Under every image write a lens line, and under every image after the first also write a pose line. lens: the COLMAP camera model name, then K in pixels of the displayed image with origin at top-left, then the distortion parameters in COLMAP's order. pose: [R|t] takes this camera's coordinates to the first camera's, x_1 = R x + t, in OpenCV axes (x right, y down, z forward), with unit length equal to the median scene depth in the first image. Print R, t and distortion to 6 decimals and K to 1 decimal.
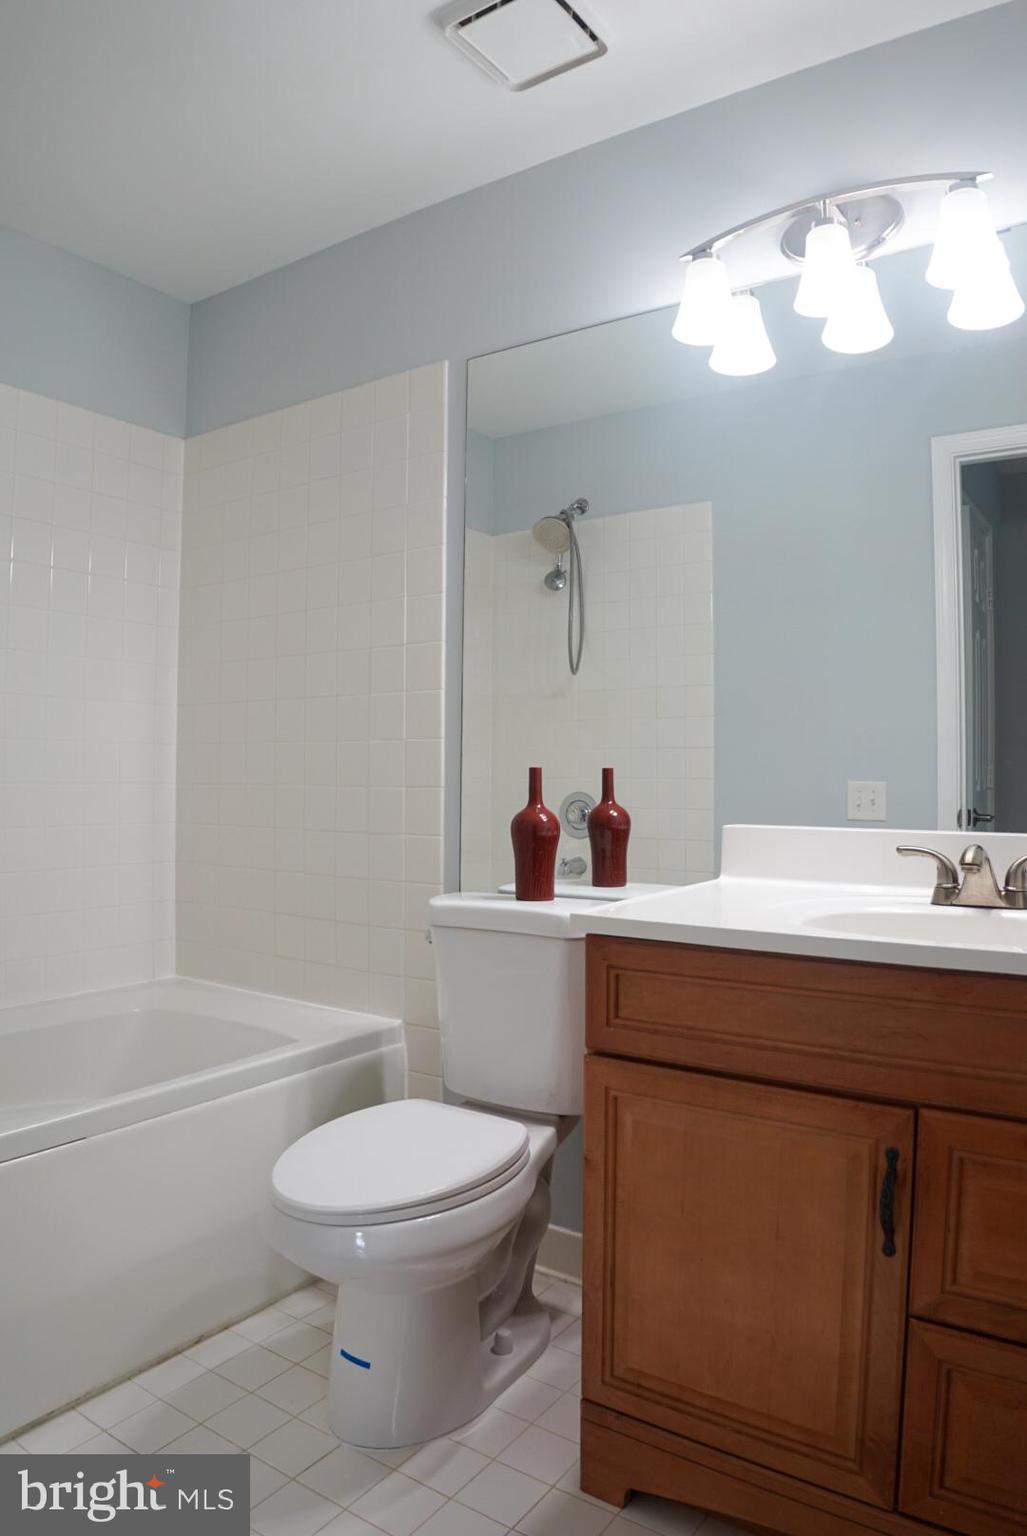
lens RADIAL K [[1006.6, 0, 517.6], [0, 1006.6, 772.1], [0, 0, 1]] dist [-0.140607, 0.043775]
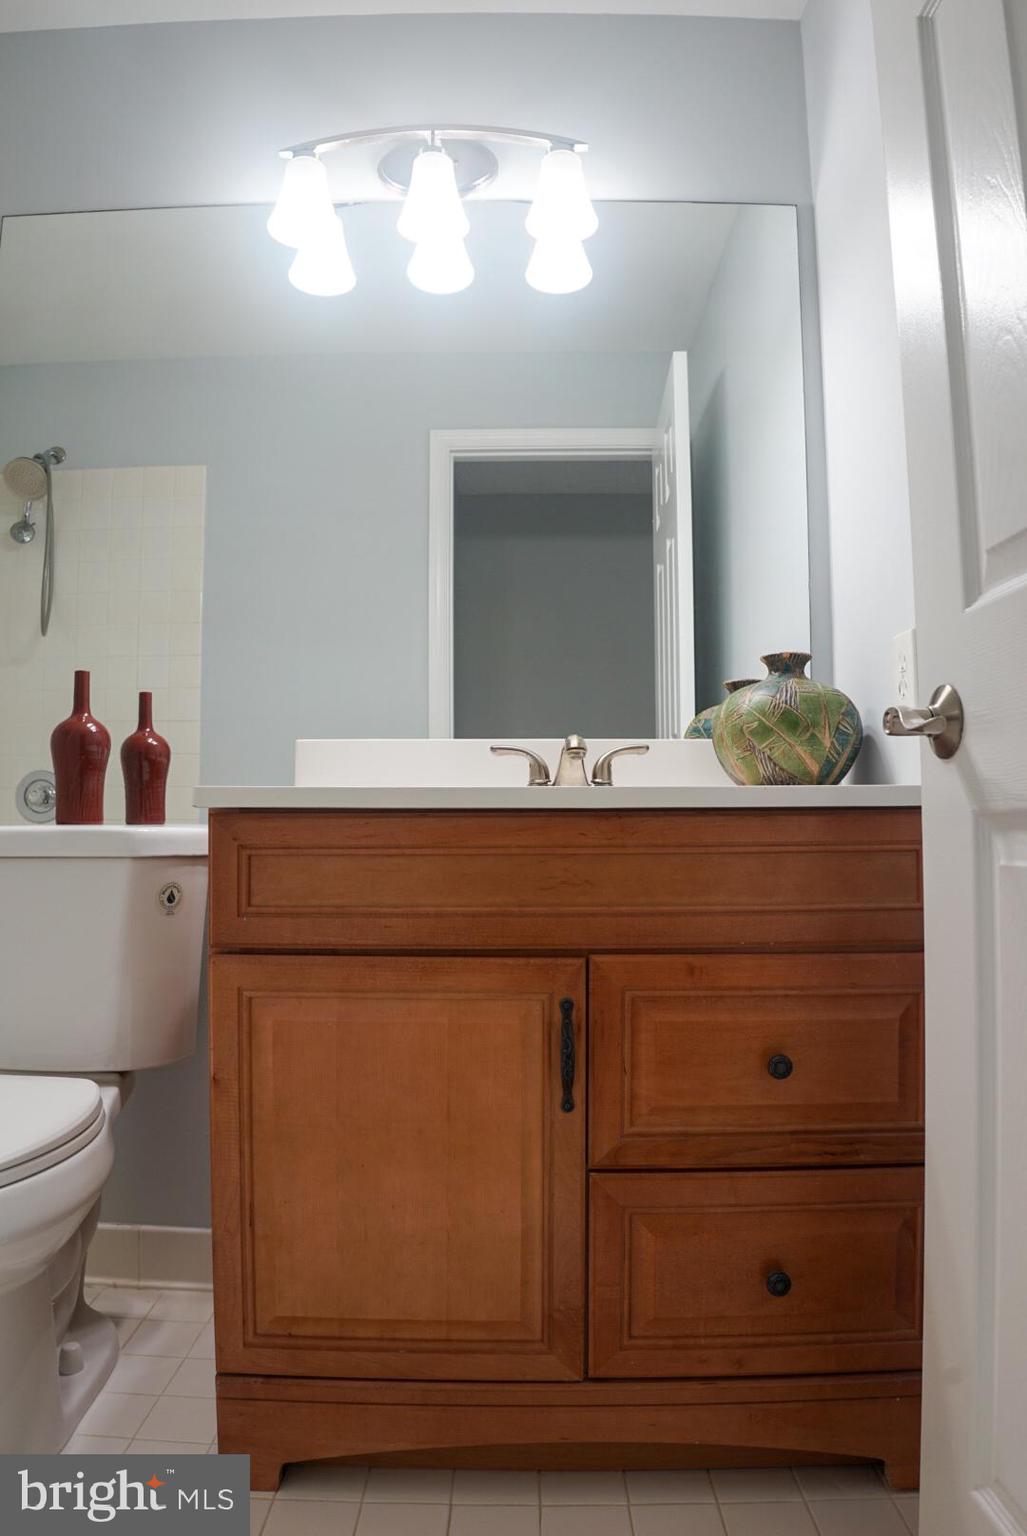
lens RADIAL K [[1006.6, 0, 517.6], [0, 1006.6, 772.1], [0, 0, 1]] dist [-0.140607, 0.043775]
pose [[0.829313, 0.021721, 0.558363, -0.194299], [0.004711, 0.998937, -0.045856, 0.170374], [-0.558765, 0.040659, 0.828329, 0.143047]]
